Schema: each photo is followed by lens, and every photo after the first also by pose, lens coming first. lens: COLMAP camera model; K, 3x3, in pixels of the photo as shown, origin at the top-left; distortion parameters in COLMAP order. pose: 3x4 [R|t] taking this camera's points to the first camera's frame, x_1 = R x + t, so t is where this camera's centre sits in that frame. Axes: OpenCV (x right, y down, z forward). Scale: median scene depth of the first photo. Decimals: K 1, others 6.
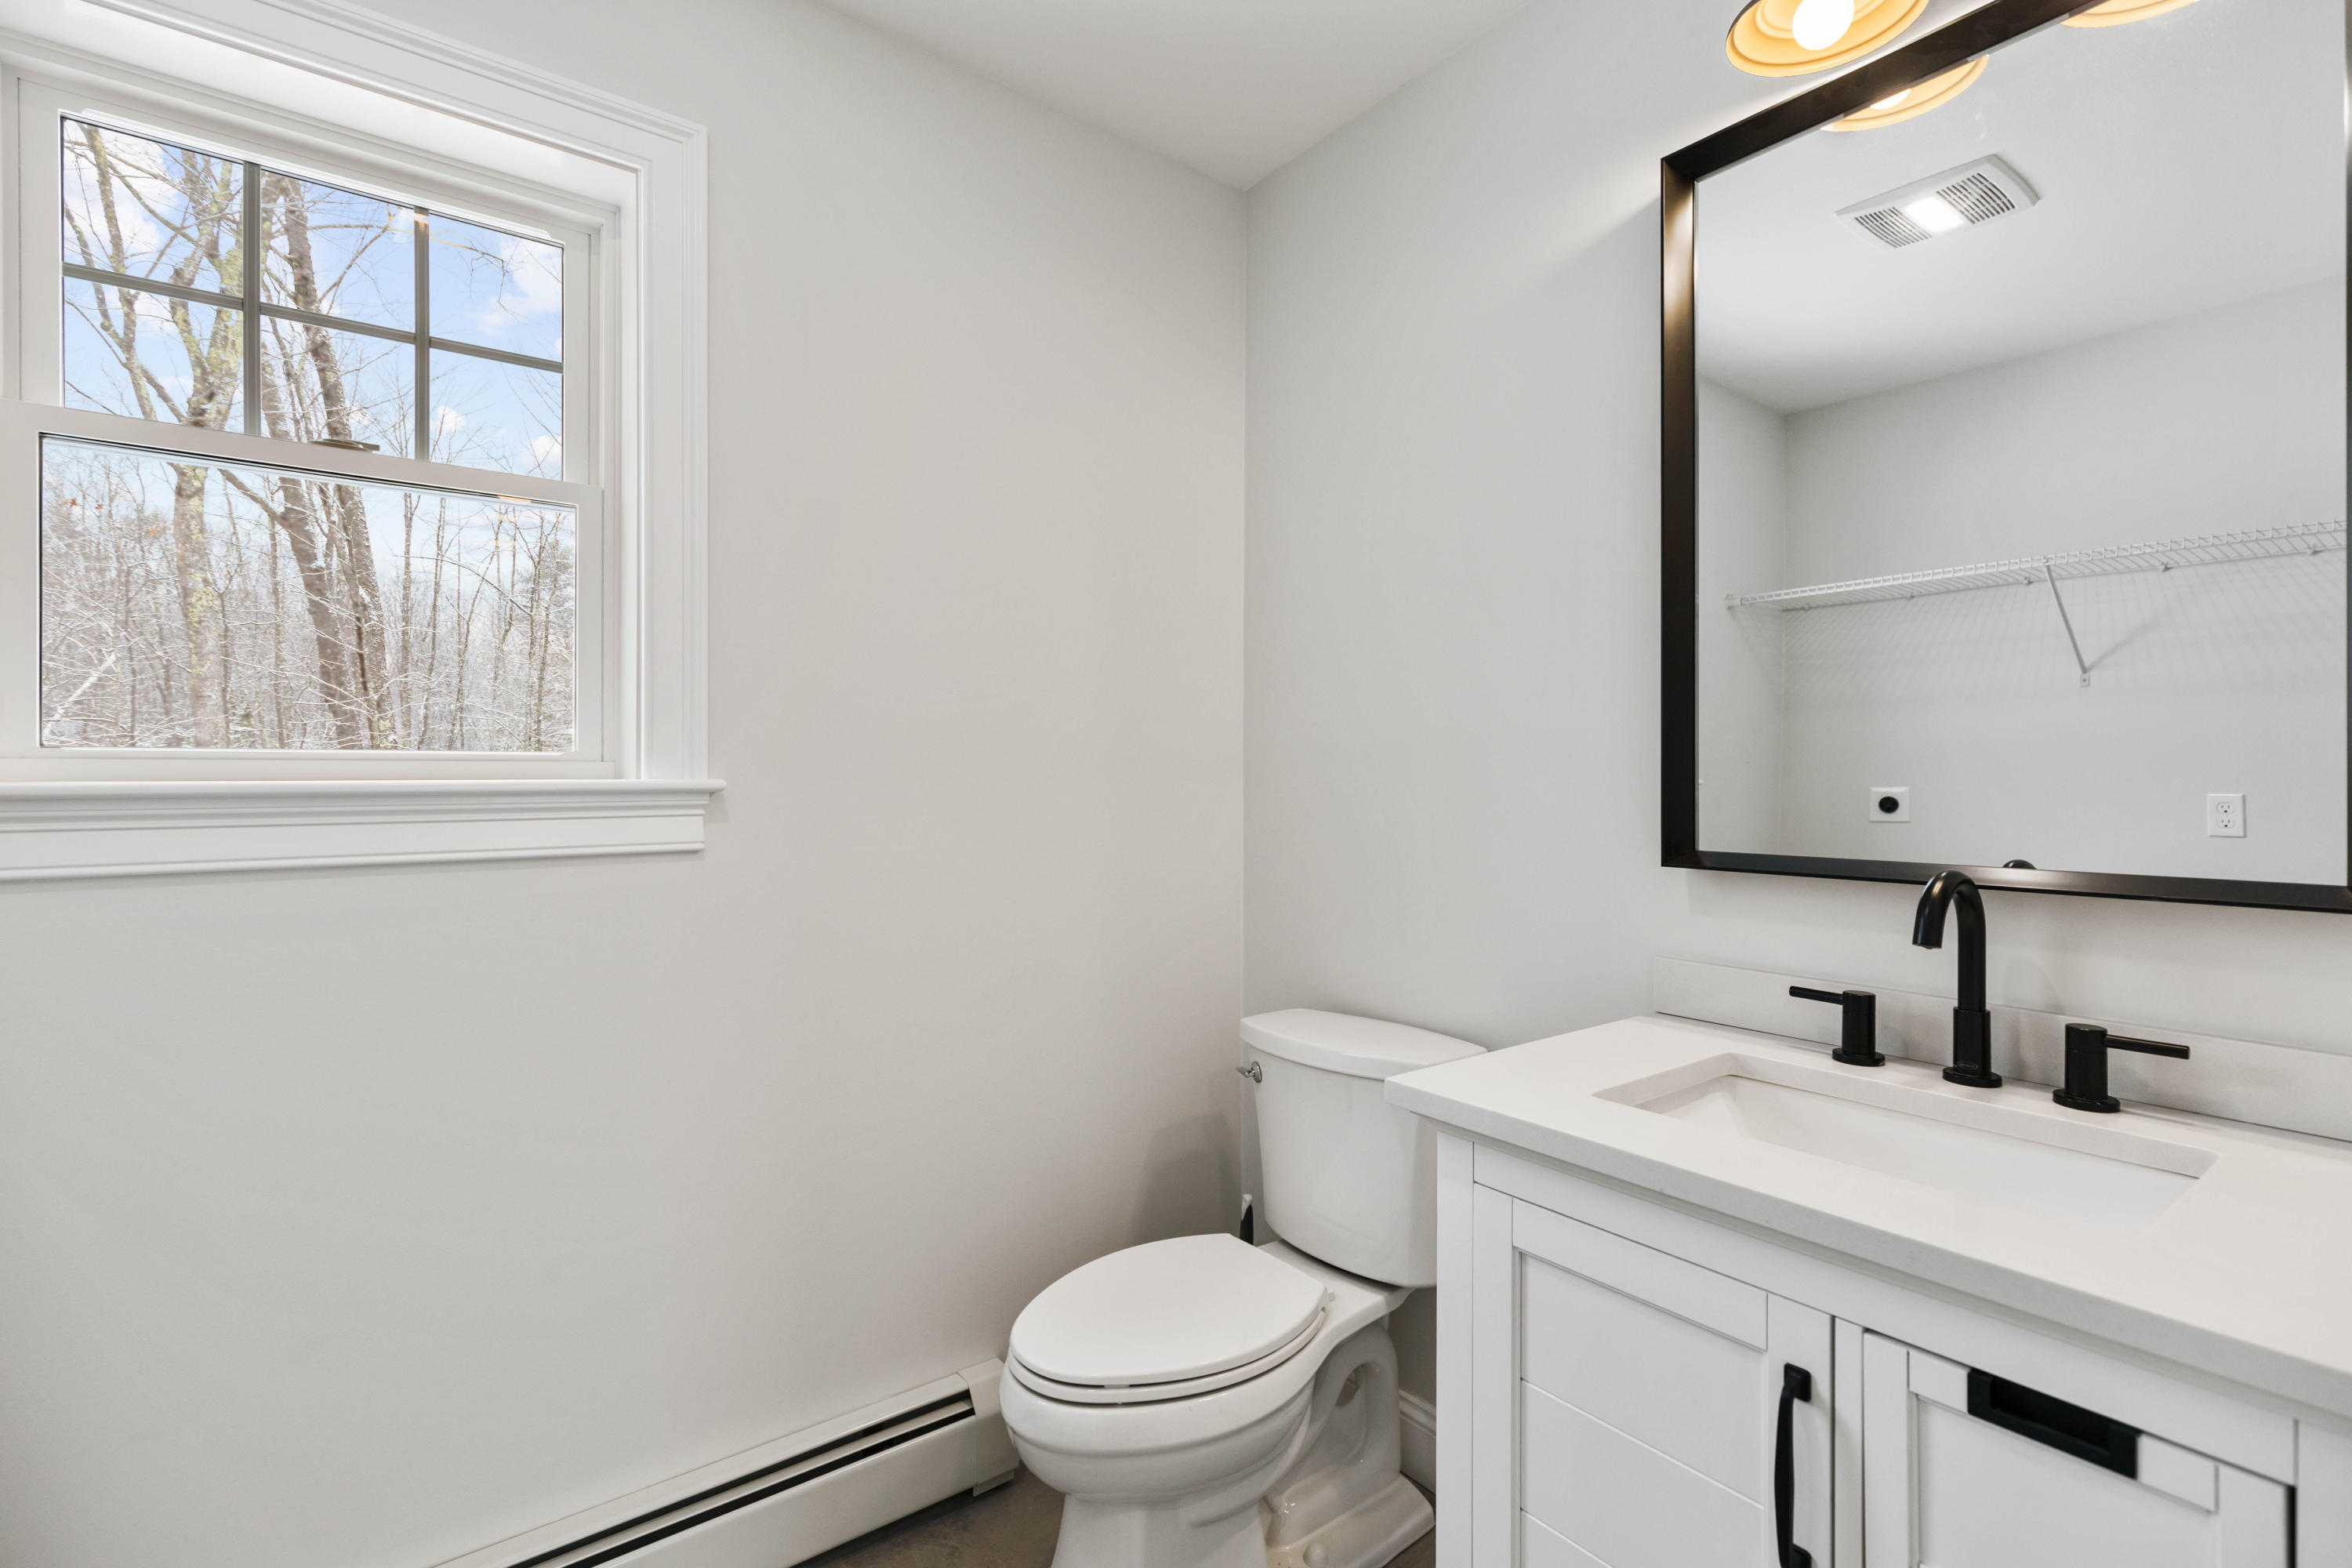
lens RADIAL K [[1060.4, 0, 1228.6], [0, 1060.4, 780.1], [0, 0, 1]] dist [-0.004153, -0.000408]
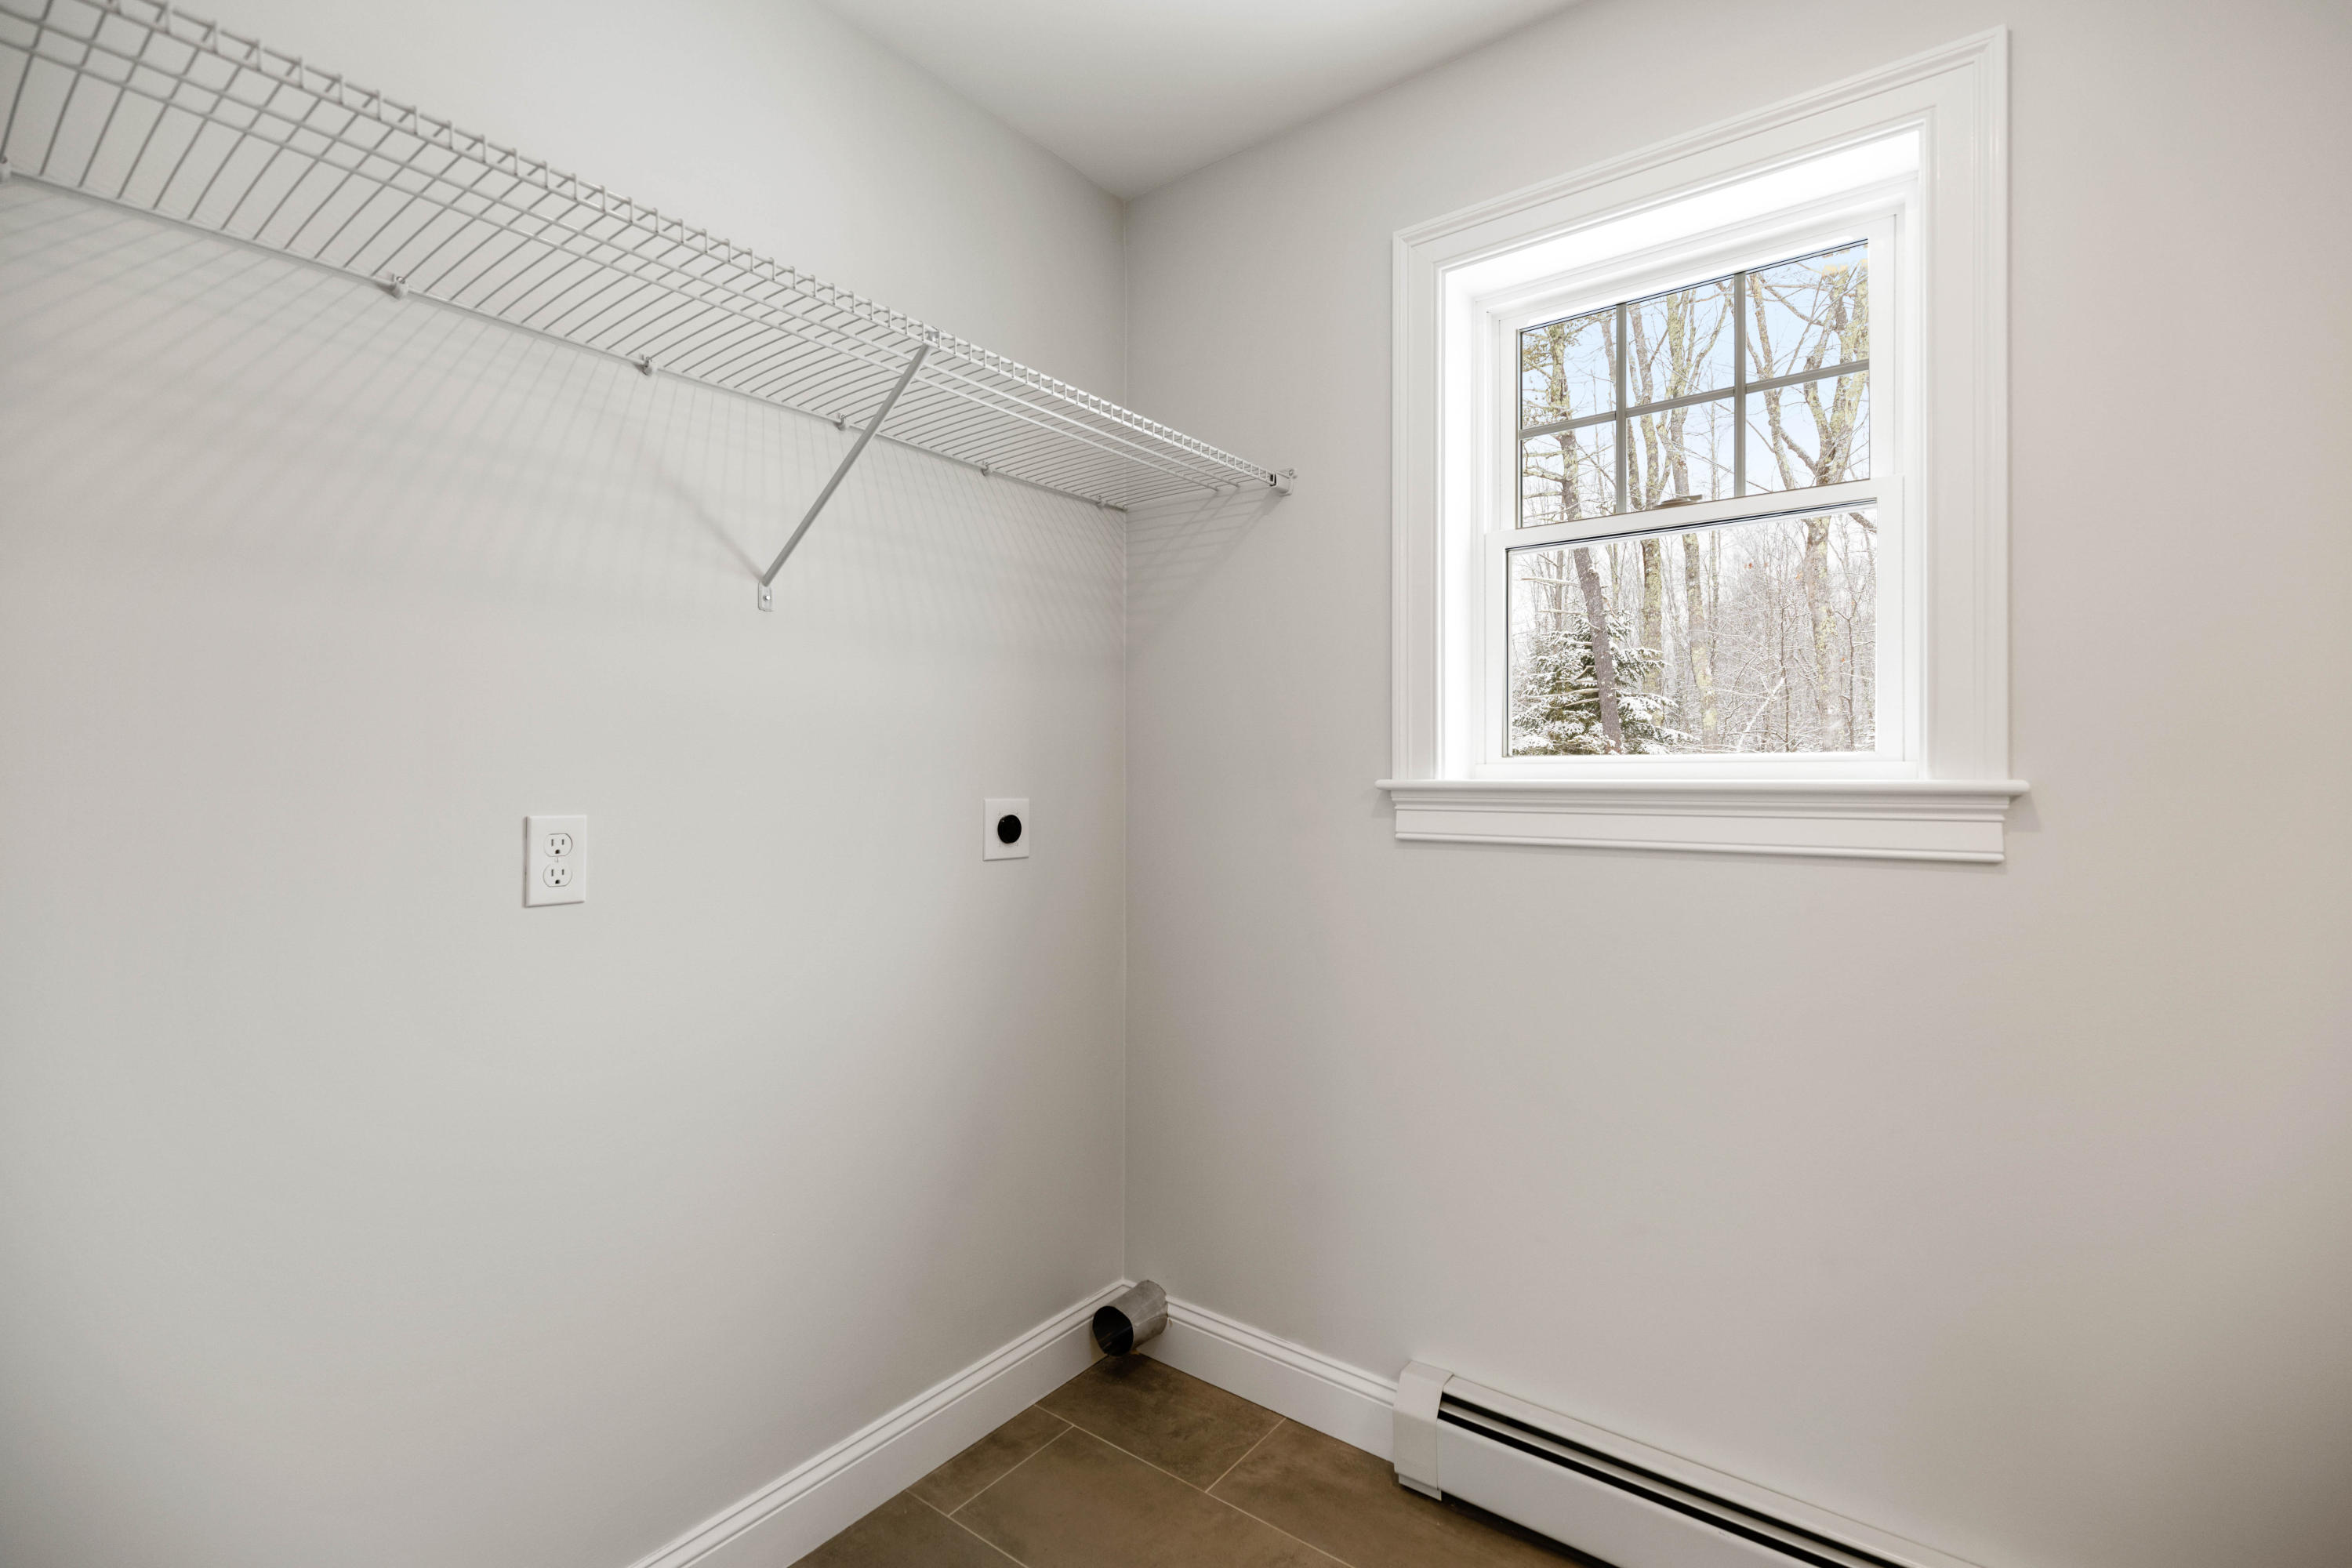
lens RADIAL K [[1060.4, 0, 1181.2], [0, 1060.4, 778.6], [0, 0, 1]] dist [-0.004153, -0.000408]
pose [[0.237054, 0.002805, -0.971492, 1.116843], [-0.004027, 0.999990, 0.001905, -0.005801], [0.971488, 0.003460, 0.237063, 0.878282]]
